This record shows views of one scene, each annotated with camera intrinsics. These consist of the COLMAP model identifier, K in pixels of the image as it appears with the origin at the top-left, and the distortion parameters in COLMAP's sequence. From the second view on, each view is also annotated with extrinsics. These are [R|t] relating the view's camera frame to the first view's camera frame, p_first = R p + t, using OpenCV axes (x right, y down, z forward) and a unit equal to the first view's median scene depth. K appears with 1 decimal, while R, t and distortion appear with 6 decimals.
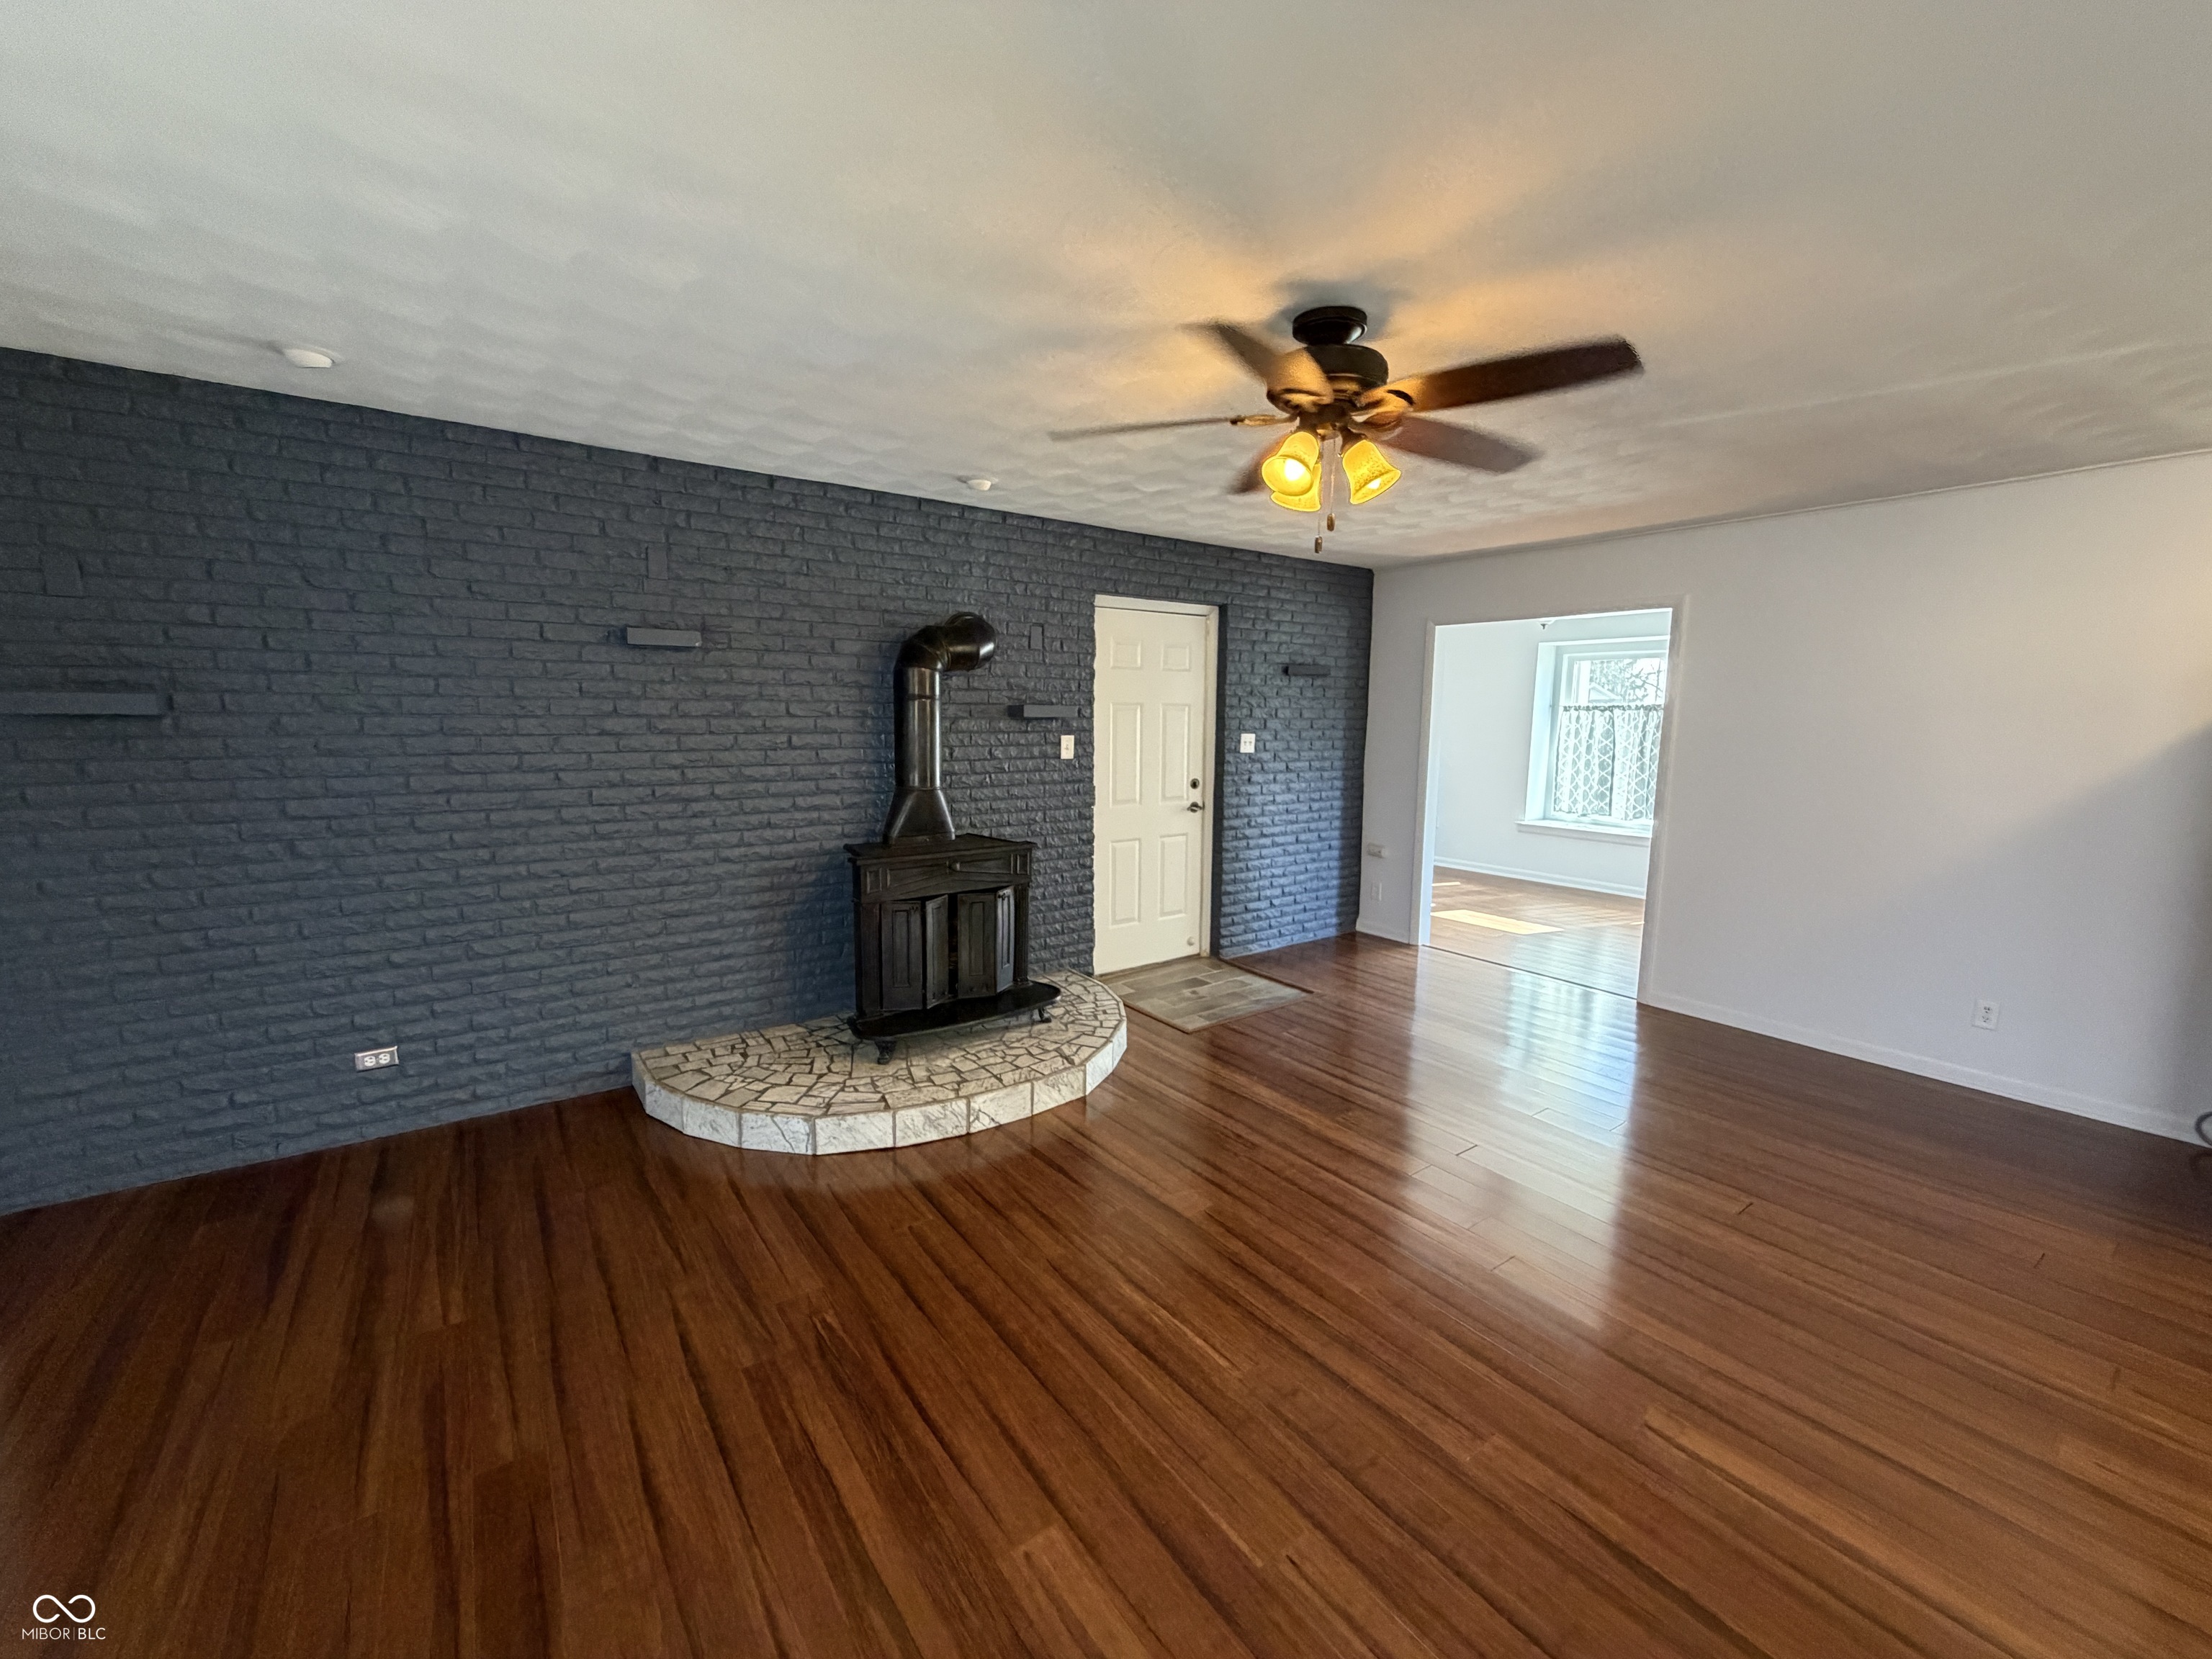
lens RADIAL K [[883.0, 0, 1106.1], [0, 883.0, 830.2], [0, 0, 1]] dist [-0.001106, -0.000304]
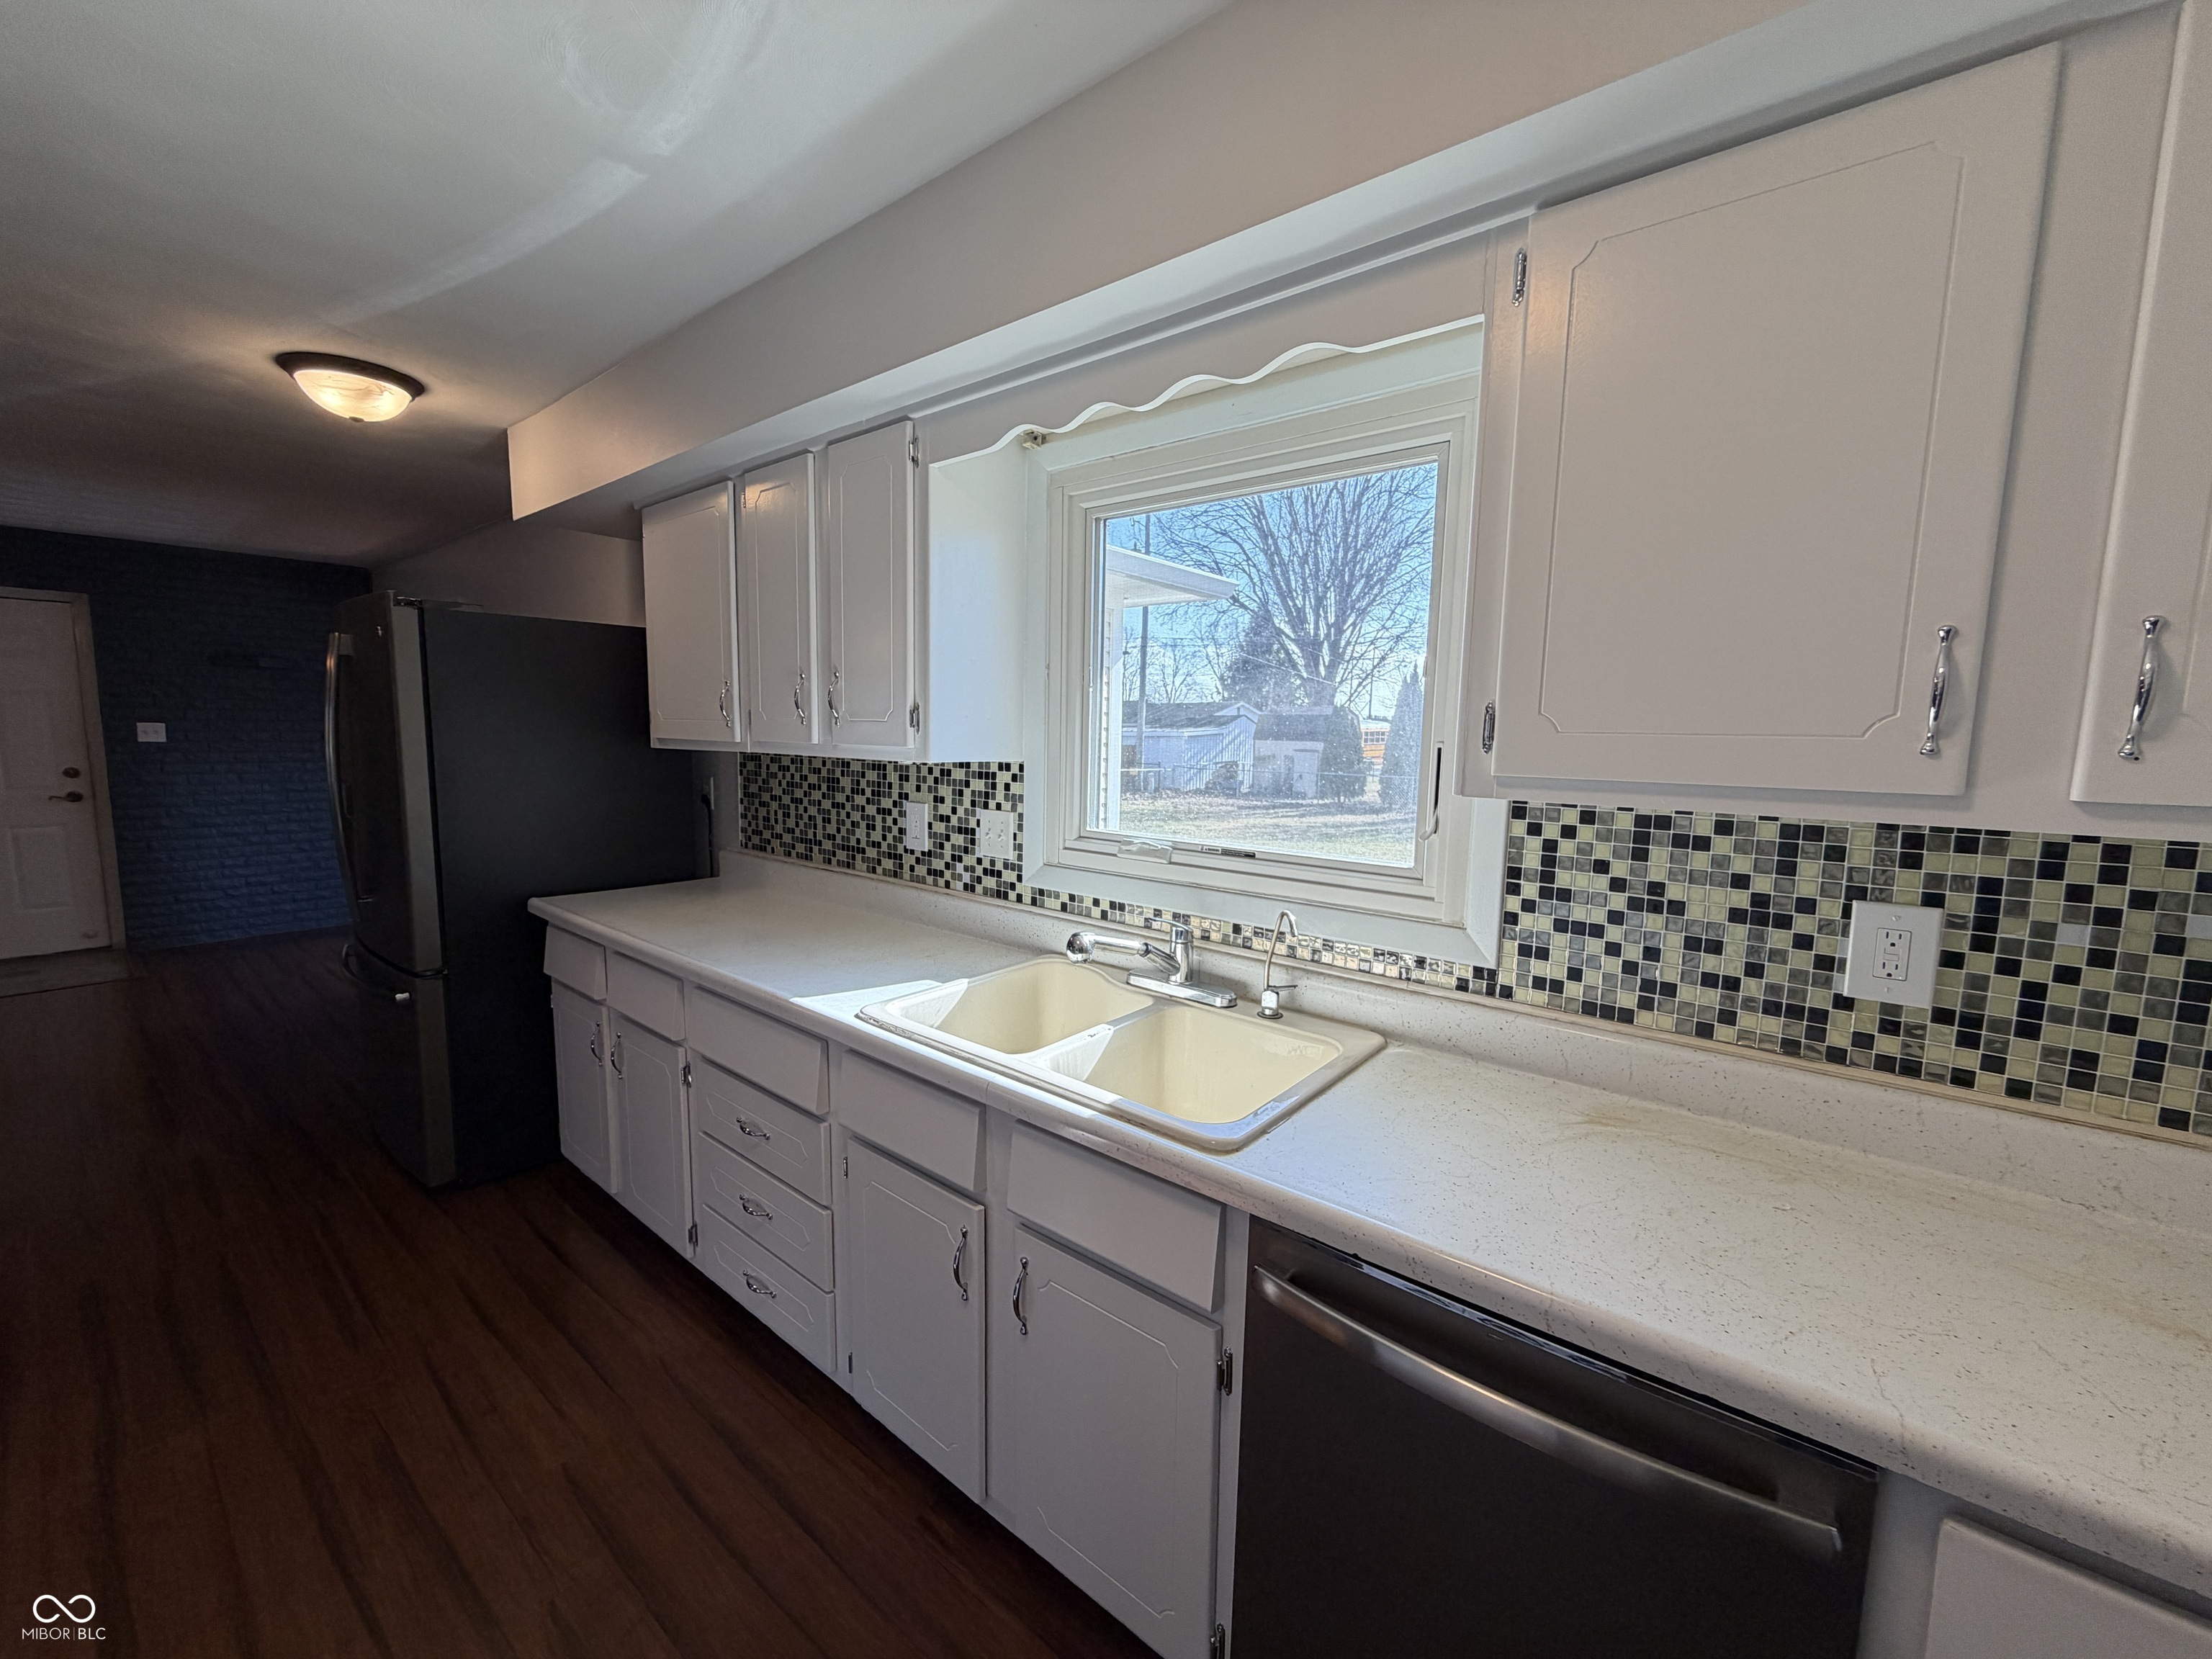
lens RADIAL K [[883.0, 0, 1106.1], [0, 883.0, 830.2], [0, 0, 1]] dist [-0.001106, -0.000304]
pose [[0.969337, -0.018235, 0.245056, 1.357854], [0.022197, 0.999664, -0.013417, 0.069501], [-0.244729, 0.018445, 0.969416, -0.323194]]
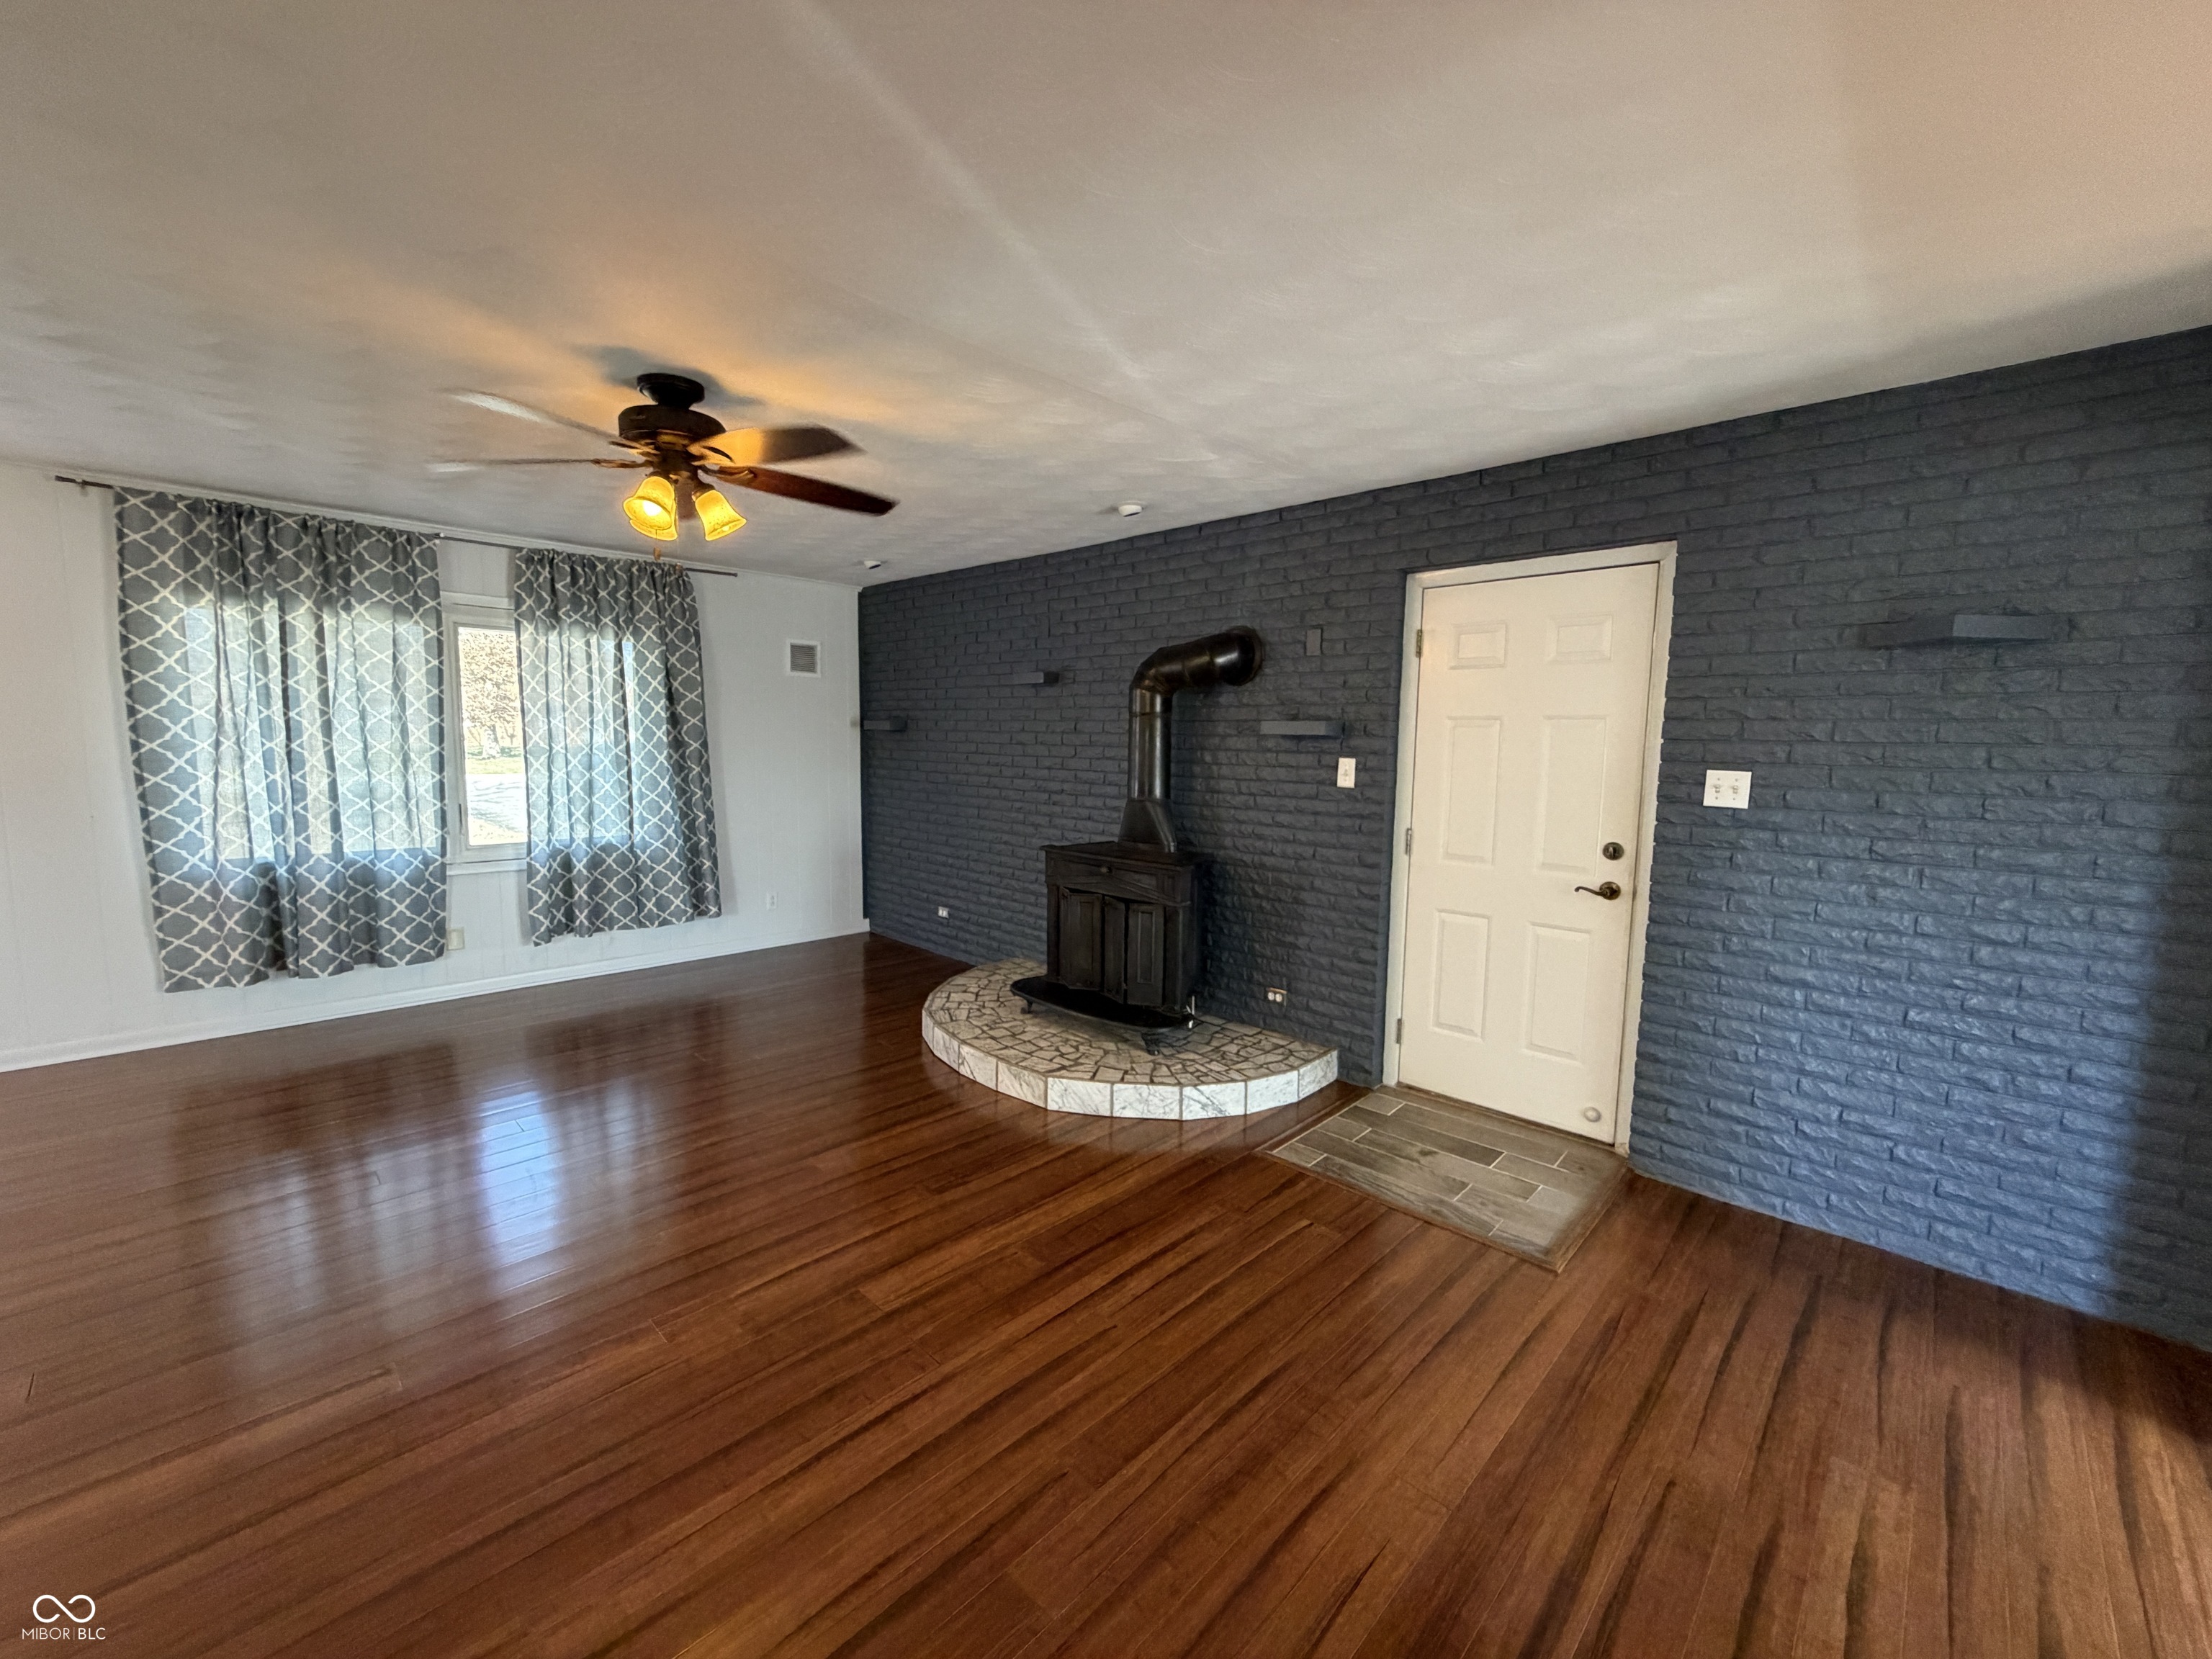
lens RADIAL K [[878.8, 0, 1106.0], [0, 878.8, 829.5], [0, 0, 1]] dist [0.000875, -0.000200]
pose [[0.173004, 0.095845, -0.980247, 0.856674], [-0.148324, 0.986439, 0.070273, -0.080876], [0.973689, 0.133236, 0.184874, 0.780206]]
